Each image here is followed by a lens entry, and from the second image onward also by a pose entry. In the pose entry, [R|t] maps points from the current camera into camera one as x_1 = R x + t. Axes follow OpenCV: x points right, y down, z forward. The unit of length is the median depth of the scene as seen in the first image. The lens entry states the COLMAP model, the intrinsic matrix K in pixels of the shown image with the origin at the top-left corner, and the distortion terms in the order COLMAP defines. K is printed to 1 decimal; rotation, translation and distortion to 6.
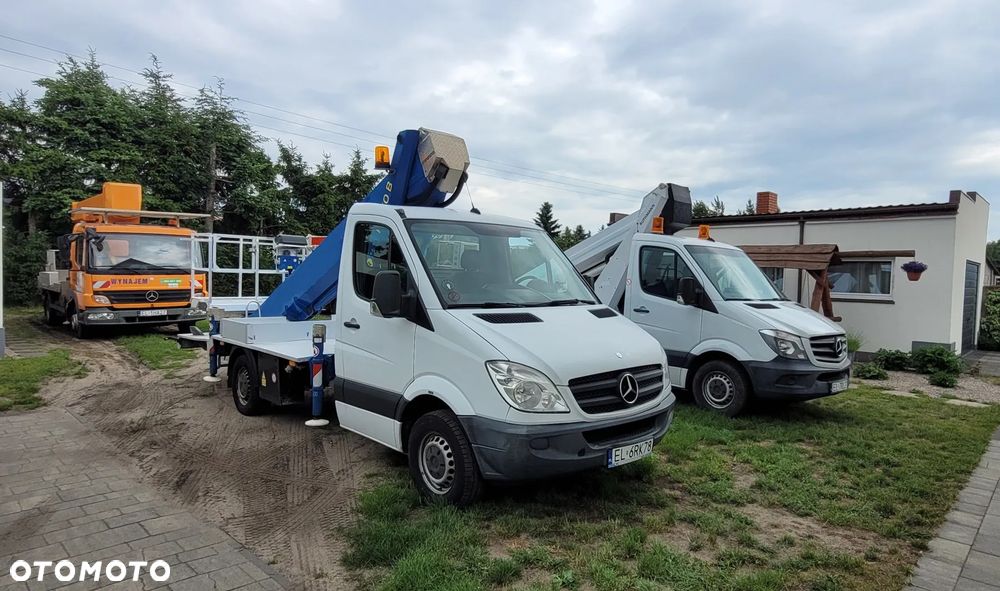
lens RADIAL K [[598.7, 0, 515.7], [0, 598.7, 298.8], [0, 0, 1]] dist [0.007767, -0.003538]
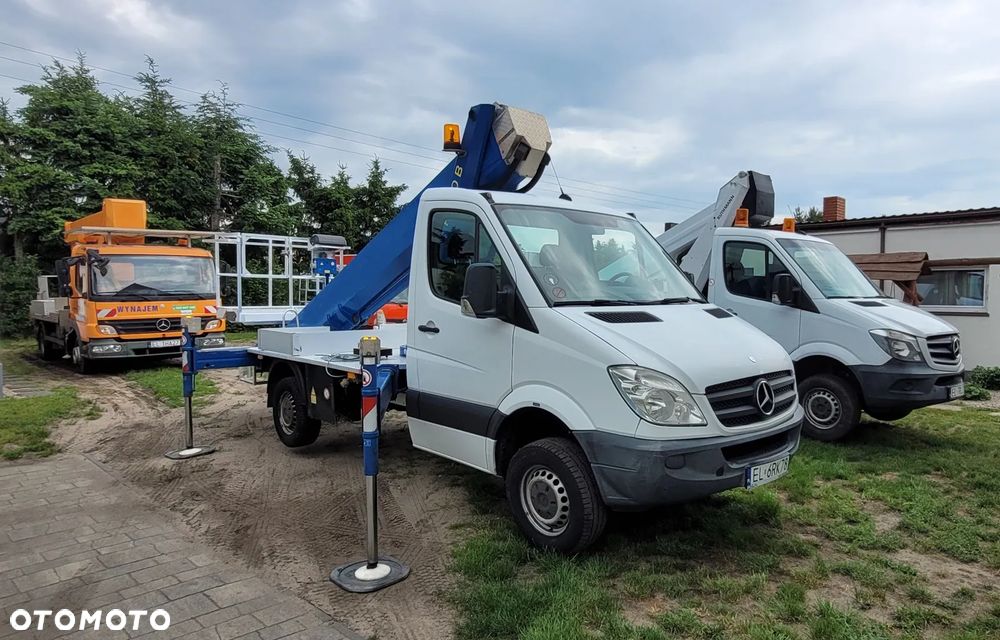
lens RADIAL K [[647.3, 0, 550.3], [0, 647.3, 325.6], [0, 0, 1]] dist [0.005763, -0.000935]
pose [[0.999672, -0.020805, 0.014915, -0.068452], [0.020674, 0.999747, 0.008914, -0.000242], [-0.015097, -0.008603, 0.999849, 0.039229]]
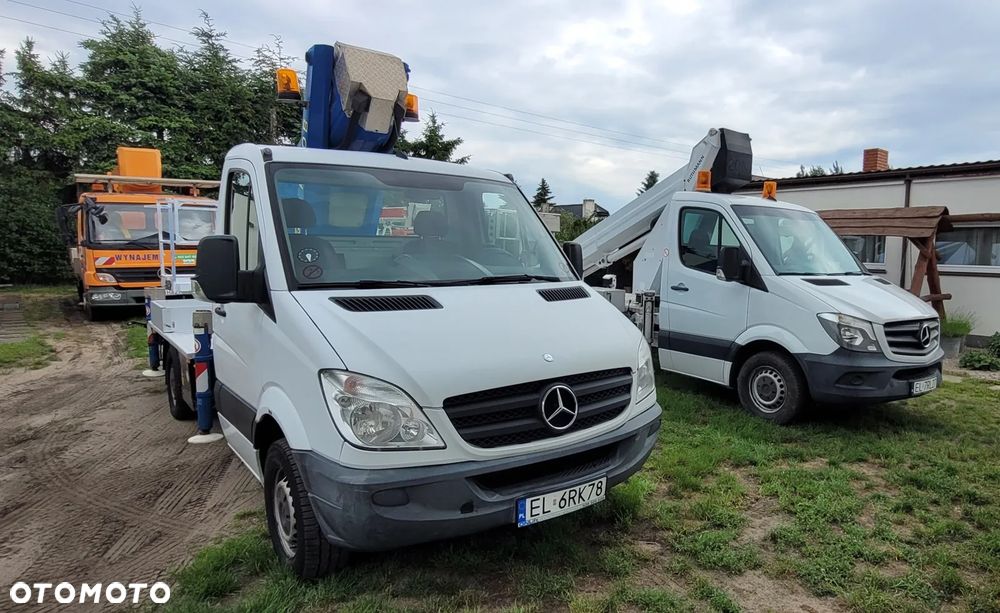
lens RADIAL K [[618.4, 0, 598.3], [0, 618.4, 307.7], [0, 0, 1]] dist [0.003169, -0.001151]
pose [[0.998655, -0.002569, -0.051791, 0.138661], [0.005357, 0.998539, 0.053767, 0.000317], [0.051577, -0.053972, 0.997210, 0.162728]]
